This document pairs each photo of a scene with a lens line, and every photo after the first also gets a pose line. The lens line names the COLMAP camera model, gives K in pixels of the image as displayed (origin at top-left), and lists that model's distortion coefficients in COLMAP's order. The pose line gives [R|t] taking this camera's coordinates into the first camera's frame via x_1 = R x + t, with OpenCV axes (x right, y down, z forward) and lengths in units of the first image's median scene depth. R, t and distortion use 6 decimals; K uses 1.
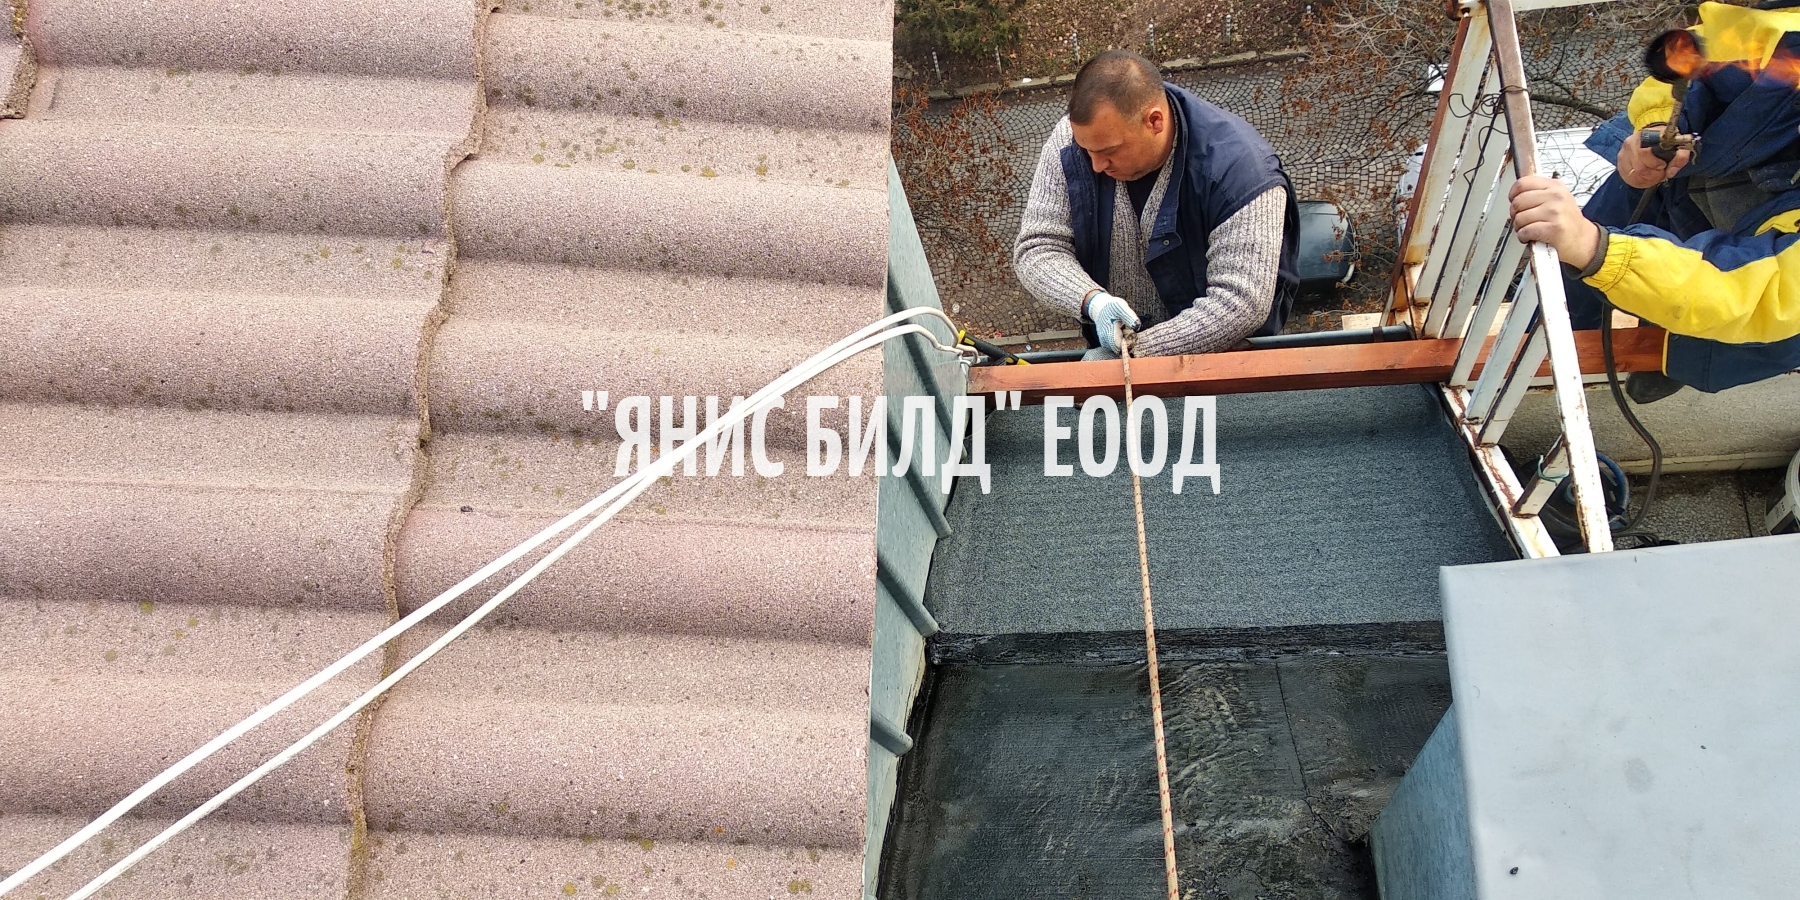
lens RADIAL K [[1376.0, 0, 899.3], [0, 1376.0, 448.9], [0, 0, 1]] dist [0.007539, -0.022784]
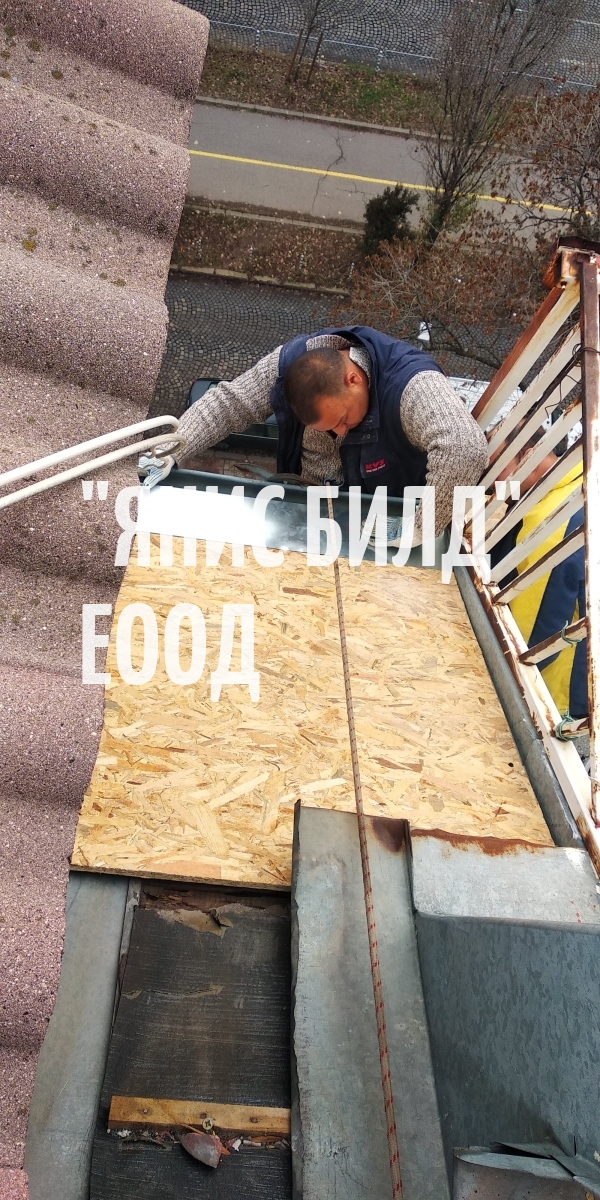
lens RADIAL K [[917.3, 0, 294.8], [0, 917.3, 589.6], [0, 0, 1]] dist [0.007539, -0.022784]
pose [[0.942143, 0.159350, 0.294912, -0.049974], [-0.180138, 0.982633, 0.044533, -0.025855], [-0.282694, -0.095081, 0.954486, 0.232281]]
